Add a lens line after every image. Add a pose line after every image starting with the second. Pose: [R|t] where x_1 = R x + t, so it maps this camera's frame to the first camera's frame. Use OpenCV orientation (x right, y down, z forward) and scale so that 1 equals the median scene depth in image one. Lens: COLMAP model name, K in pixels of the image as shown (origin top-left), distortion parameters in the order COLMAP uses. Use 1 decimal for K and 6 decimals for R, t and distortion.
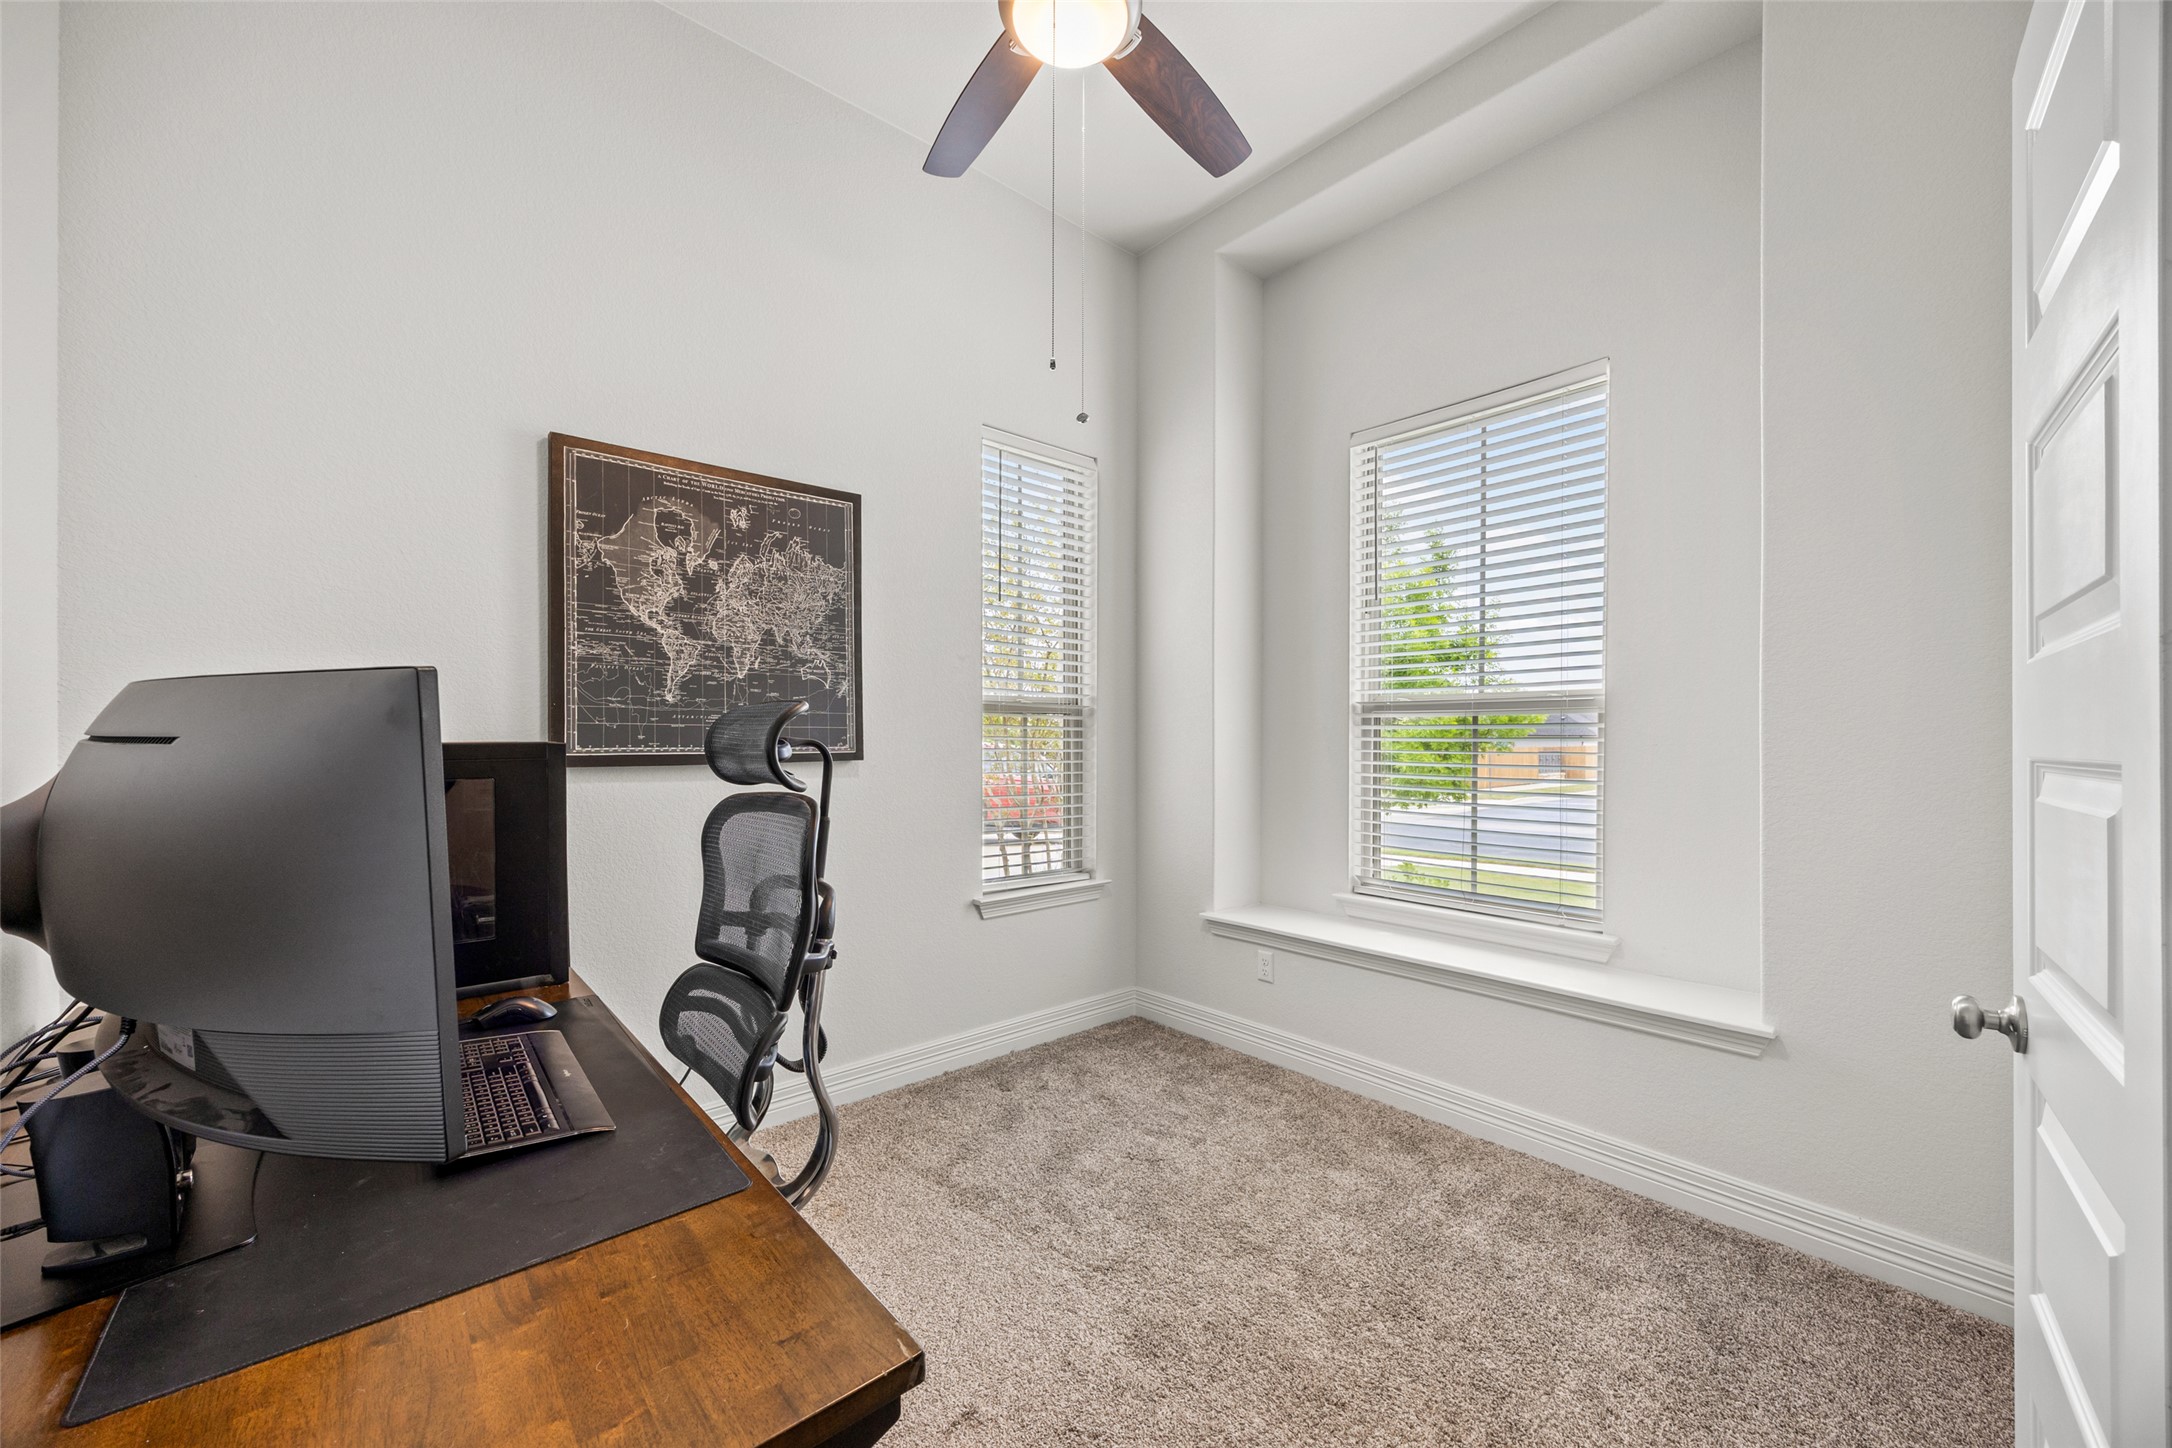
lens RADIAL K [[833.1, 0, 1090.5], [0, 833.1, 730.9], [0, 0, 1]] dist [-0.000442, 0.000101]
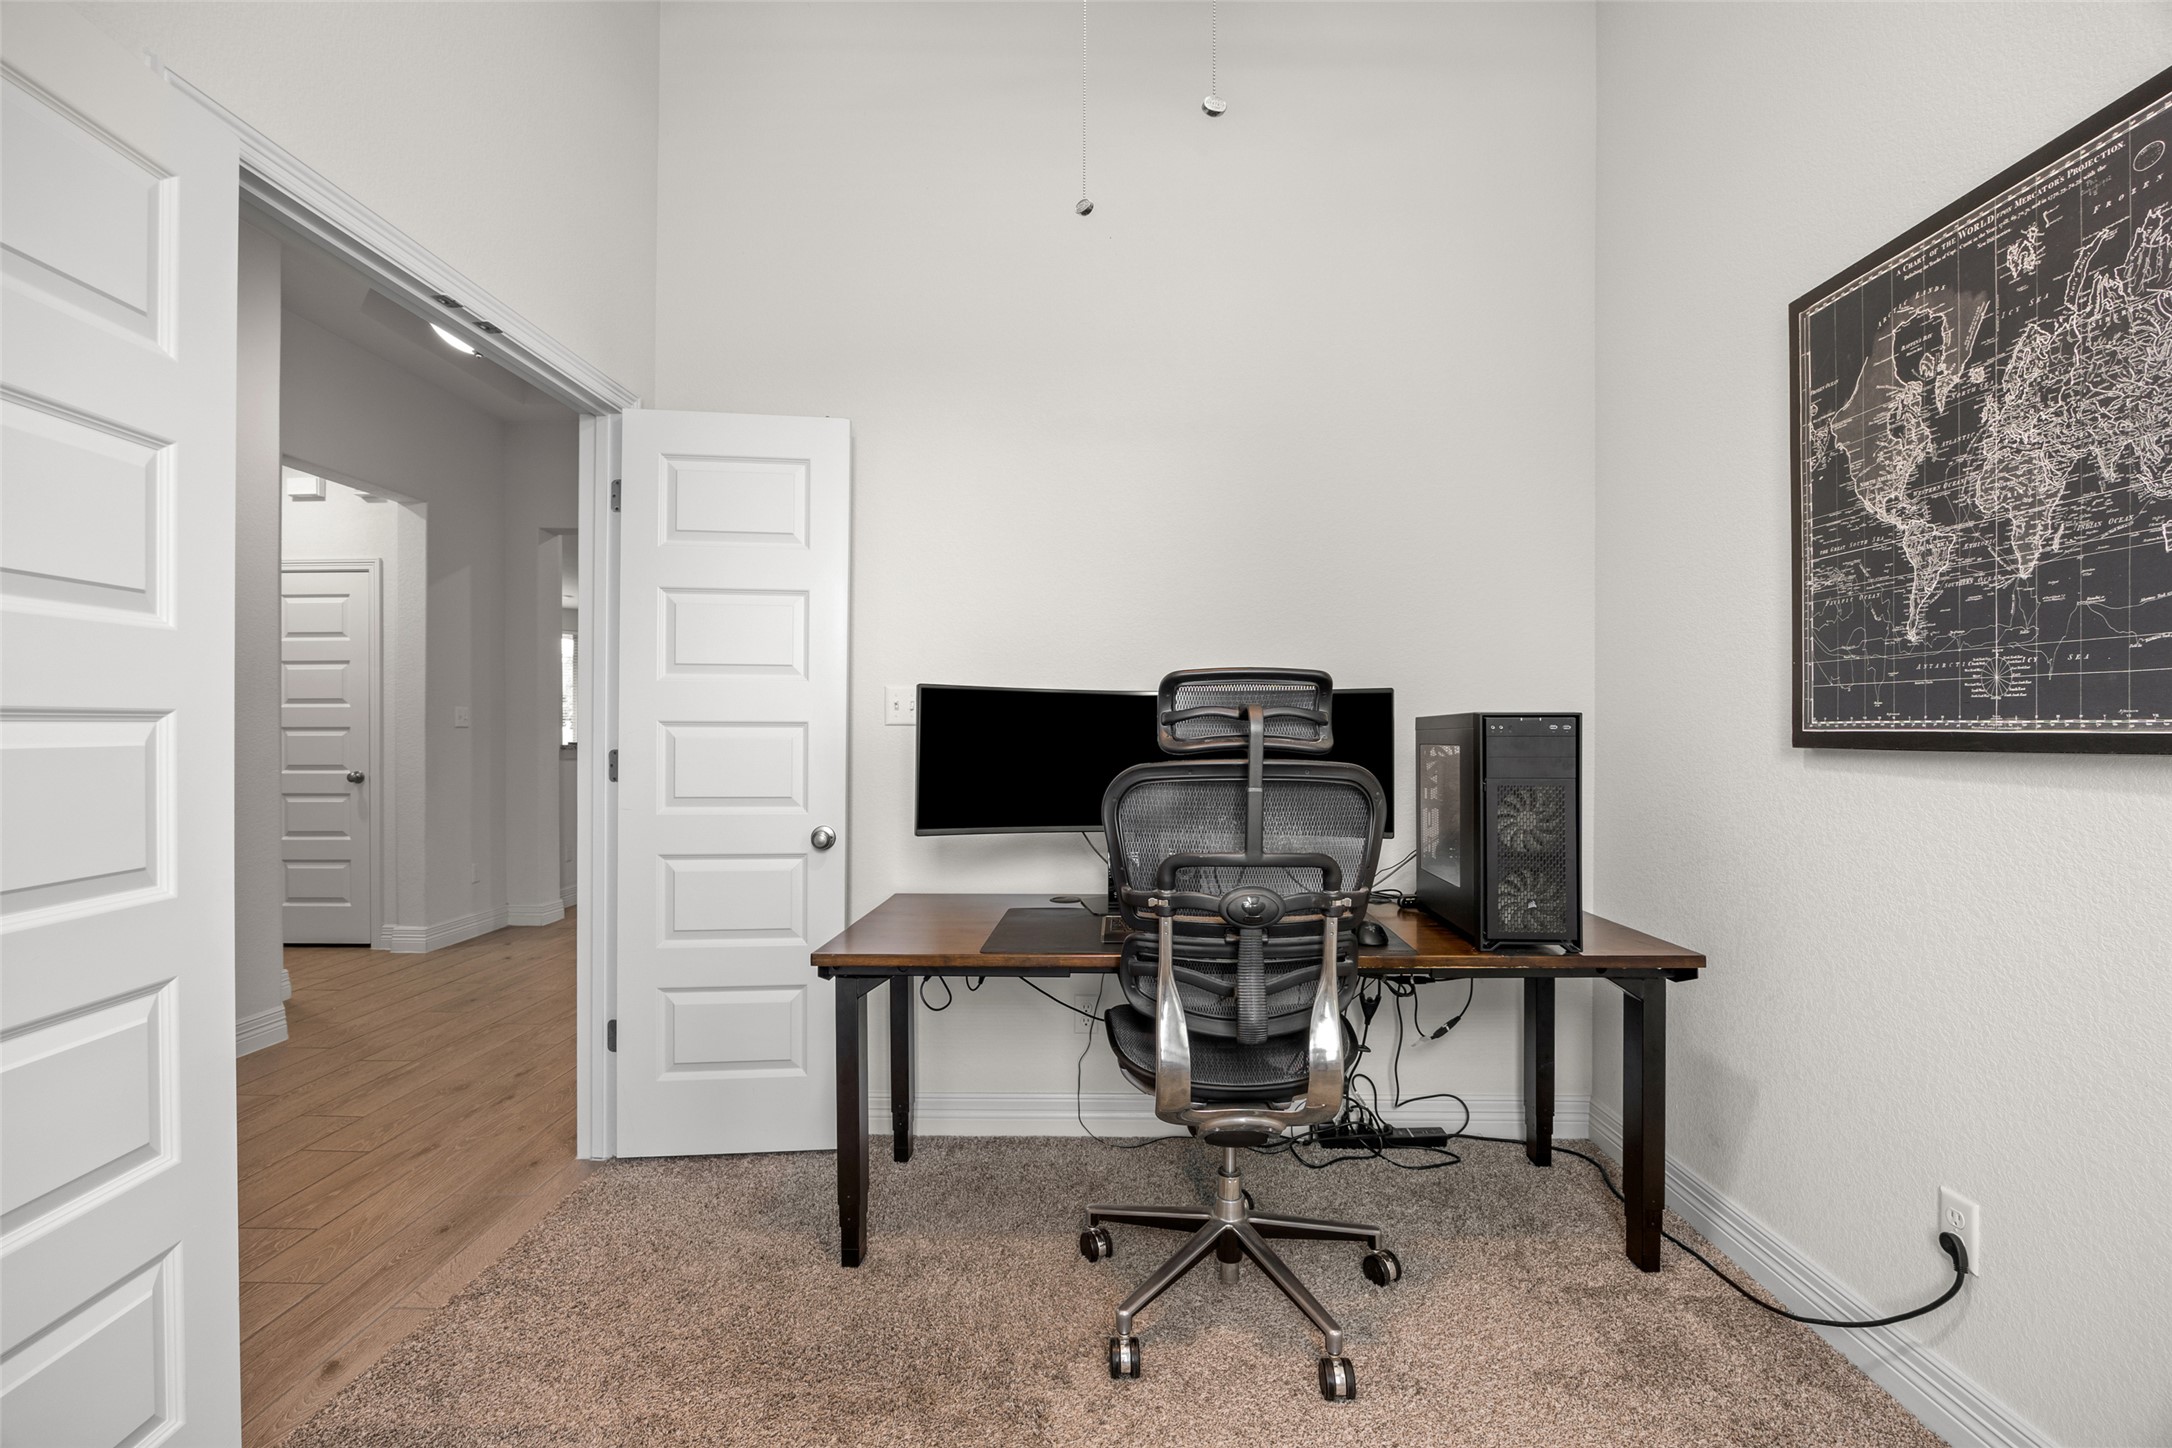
lens RADIAL K [[936.1, 0, 1086.0], [0, 936.1, 724.0], [0, 0, 1]] dist [-0.001855, -0.000415]
pose [[-0.671410, -0.008030, -0.741042, 0.373674], [0.001693, 0.999922, -0.012370, 0.029536], [0.741084, -0.009560, -0.671344, 0.999698]]
